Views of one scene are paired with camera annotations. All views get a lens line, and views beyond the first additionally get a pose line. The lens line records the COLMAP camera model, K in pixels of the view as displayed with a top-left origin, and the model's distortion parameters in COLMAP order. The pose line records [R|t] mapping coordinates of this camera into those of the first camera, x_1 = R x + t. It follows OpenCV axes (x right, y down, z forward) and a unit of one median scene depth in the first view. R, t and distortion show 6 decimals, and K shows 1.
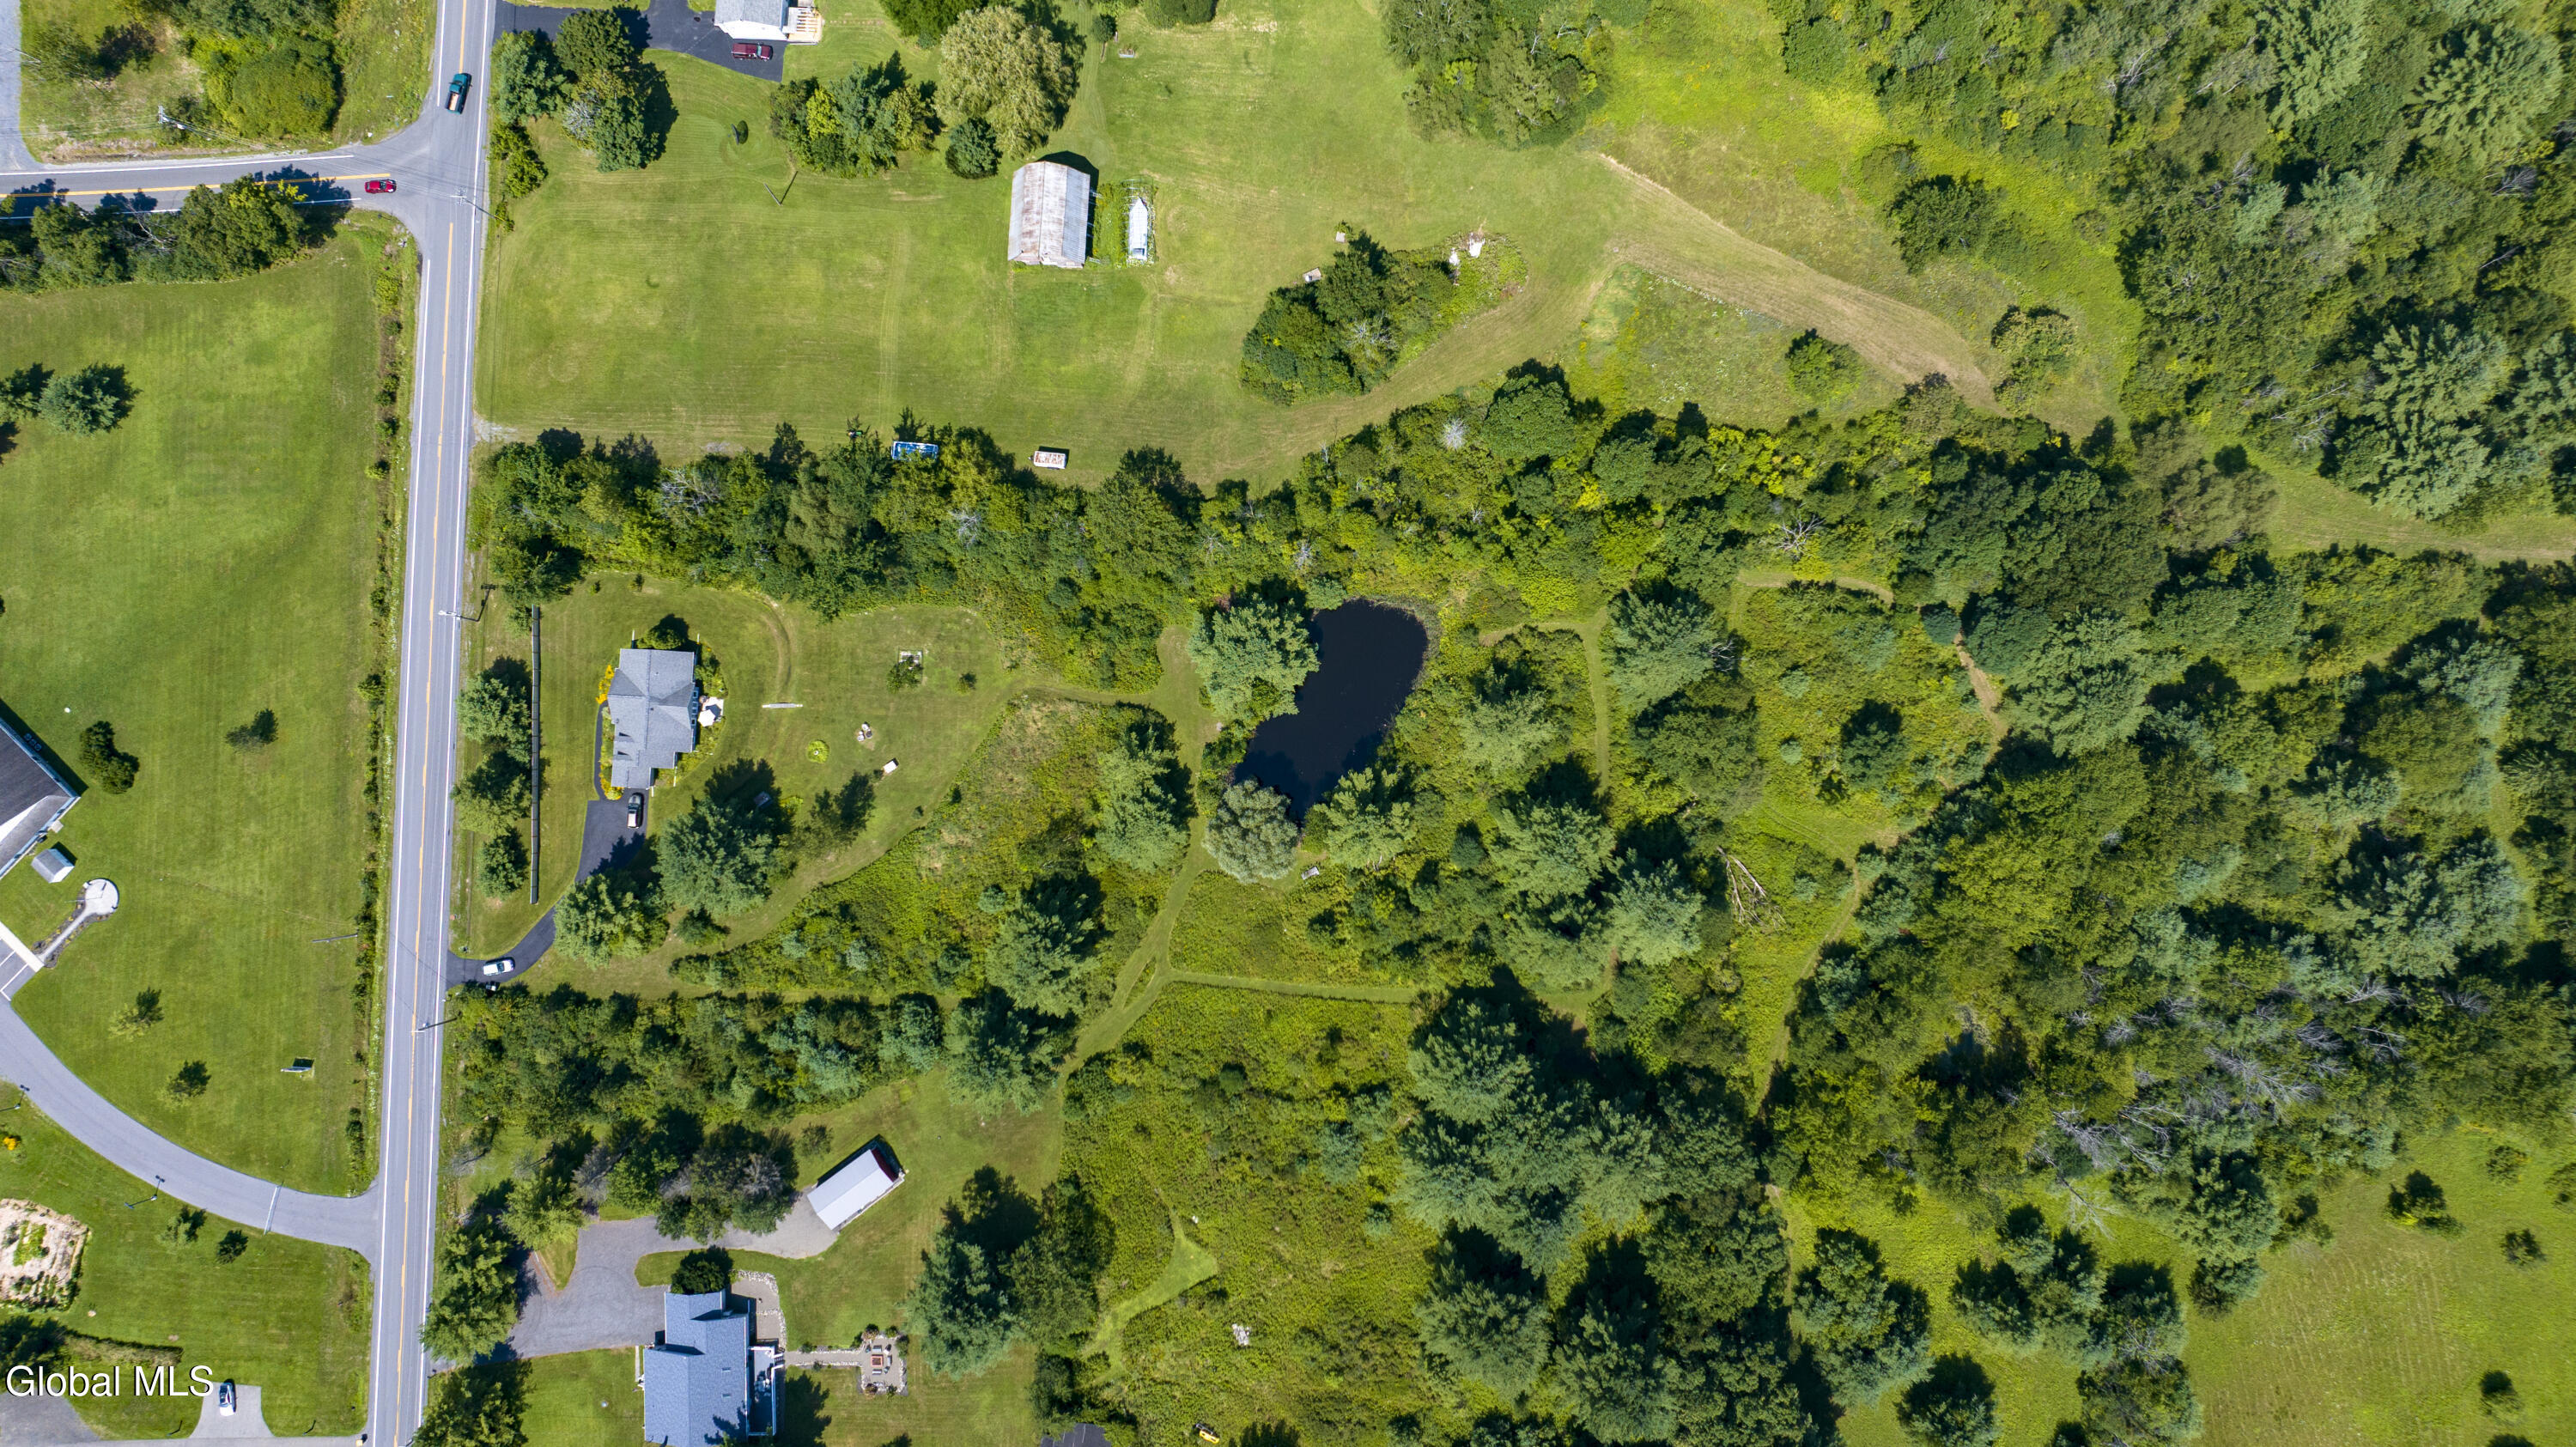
lens RADIAL K [[1796.7, 0, 1286.3], [0, 1796.7, 725.8], [0, 0, 1]] dist [-0.019361, 0.007271]
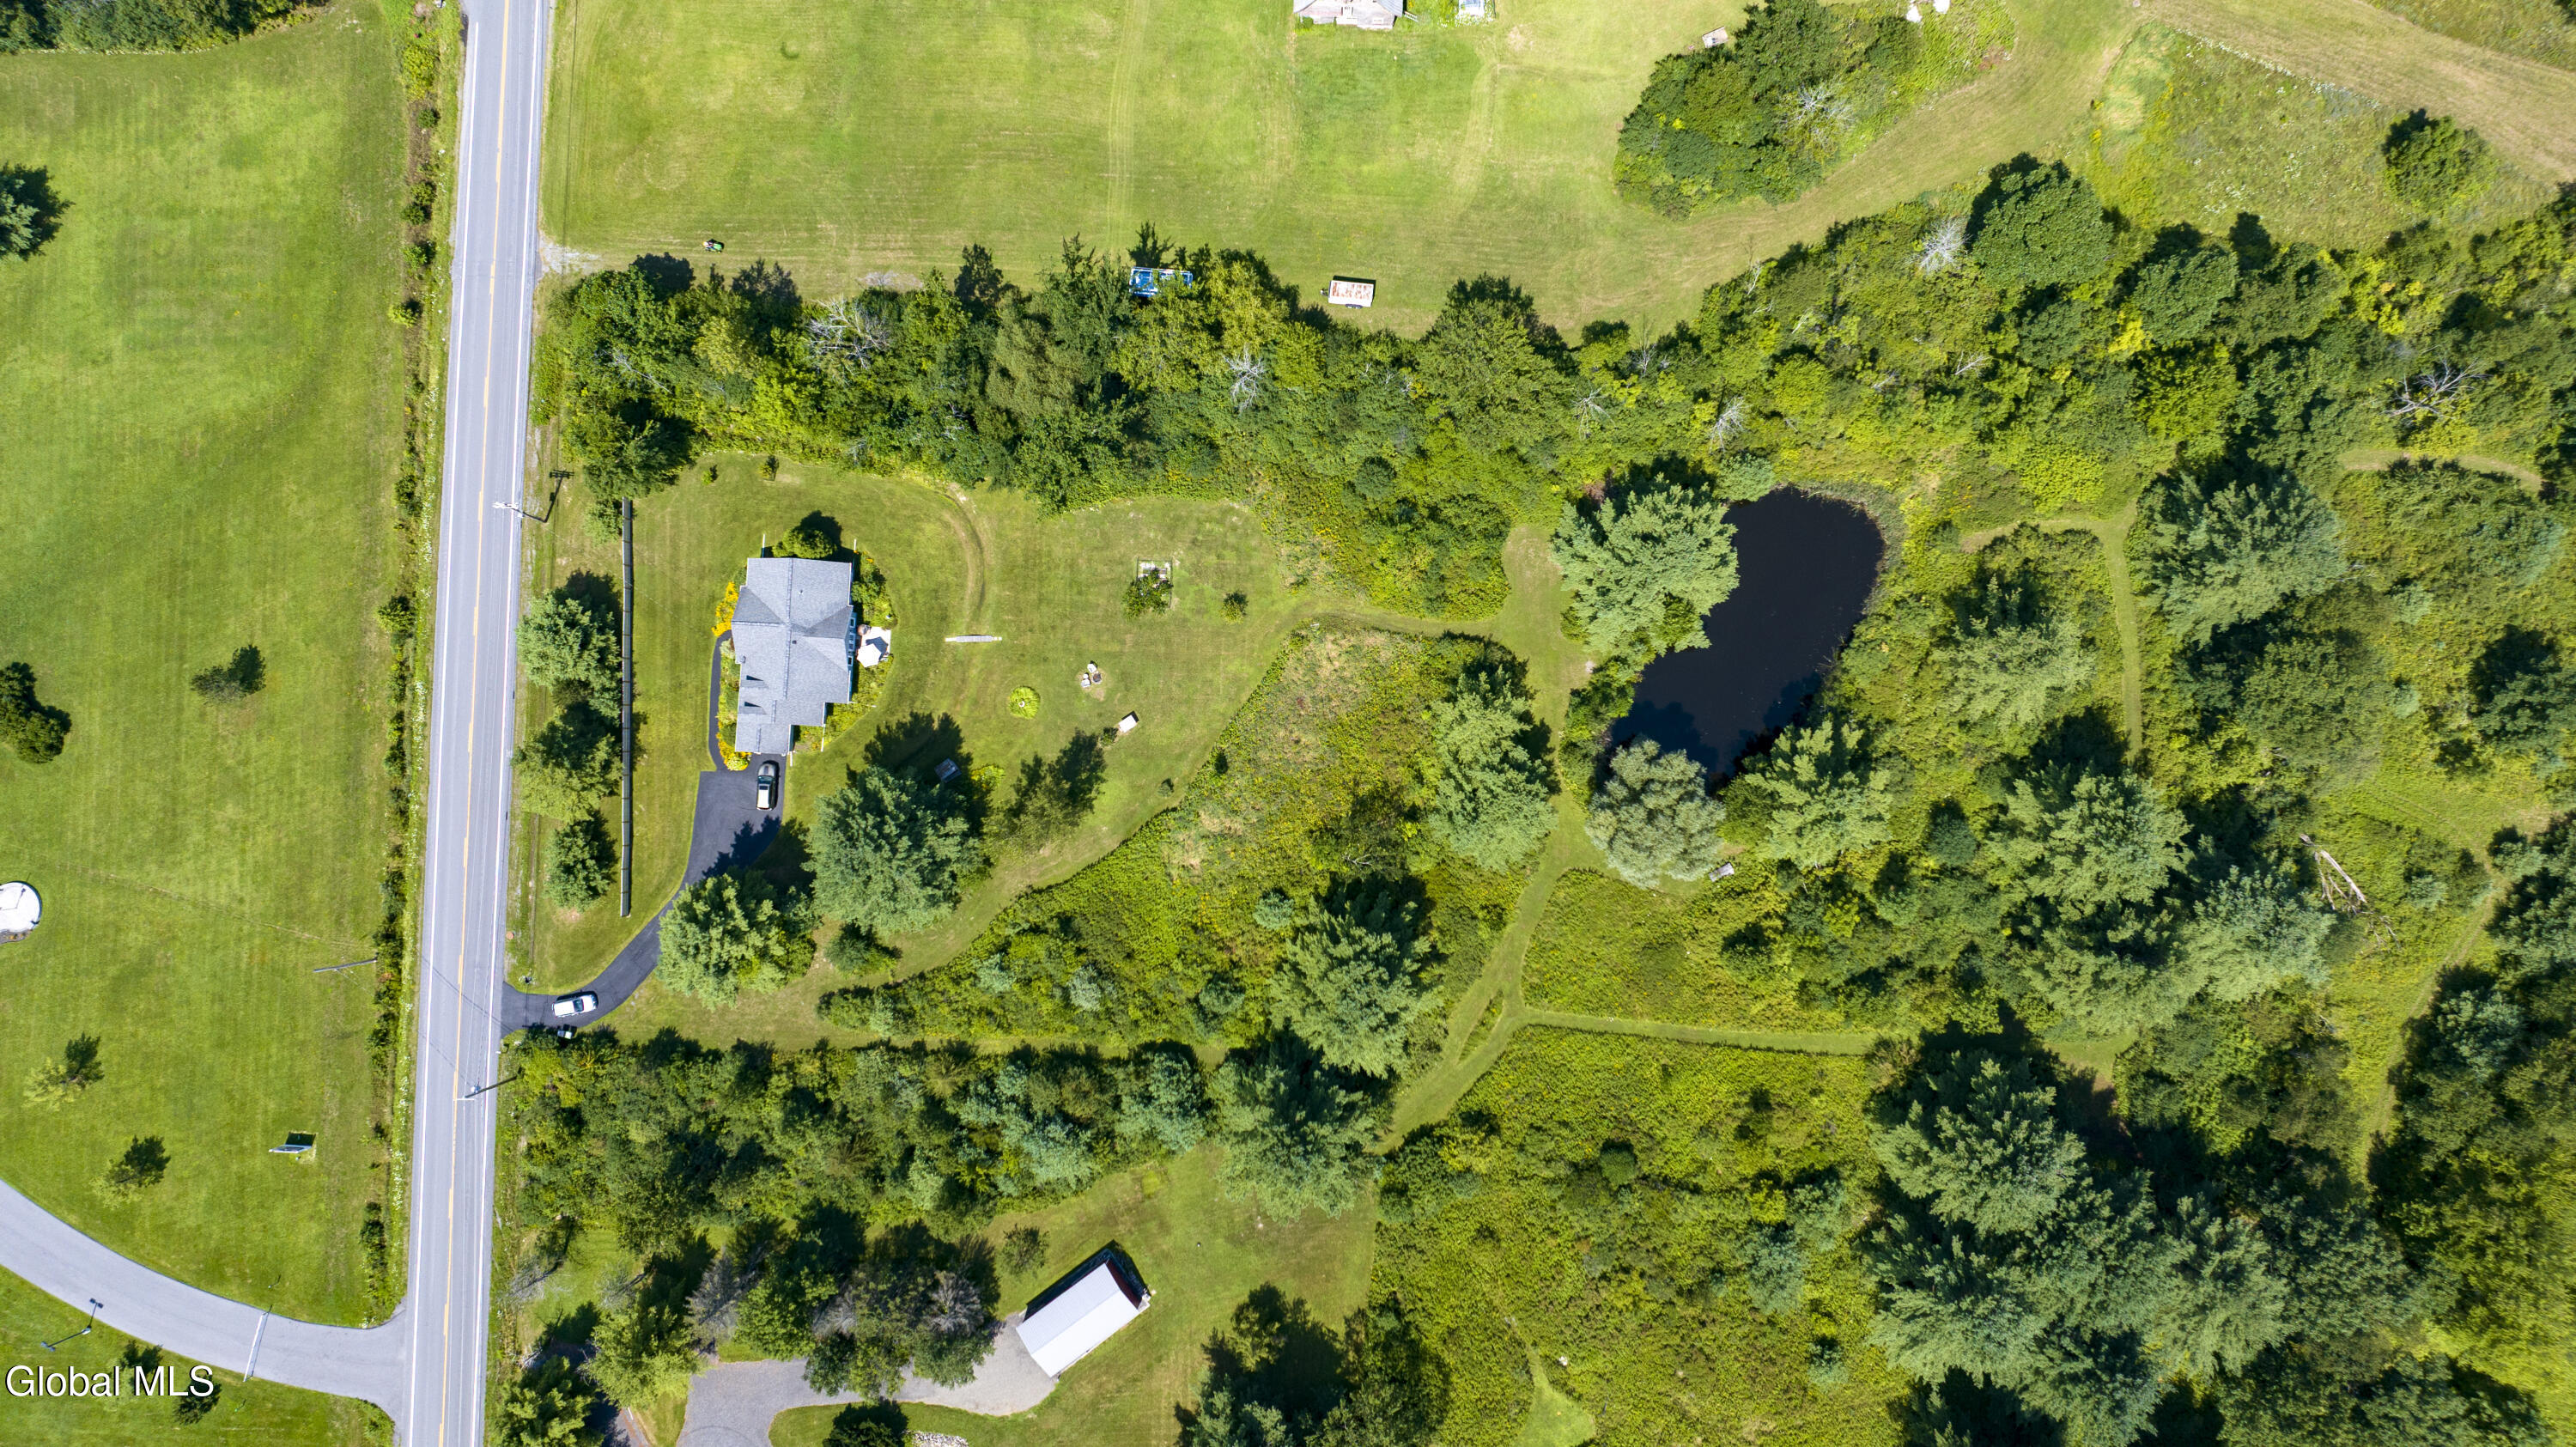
lens RADIAL K [[1796.7, 0, 1285.5], [0, 1796.7, 723.3], [0, 0, 1]] dist [-0.019361, 0.007271]
pose [[0.999990, -0.000755, 0.004487, -0.162324], [0.000771, 0.999993, -0.003524, 0.025546], [-0.004485, 0.003527, 0.999984, 0.288796]]
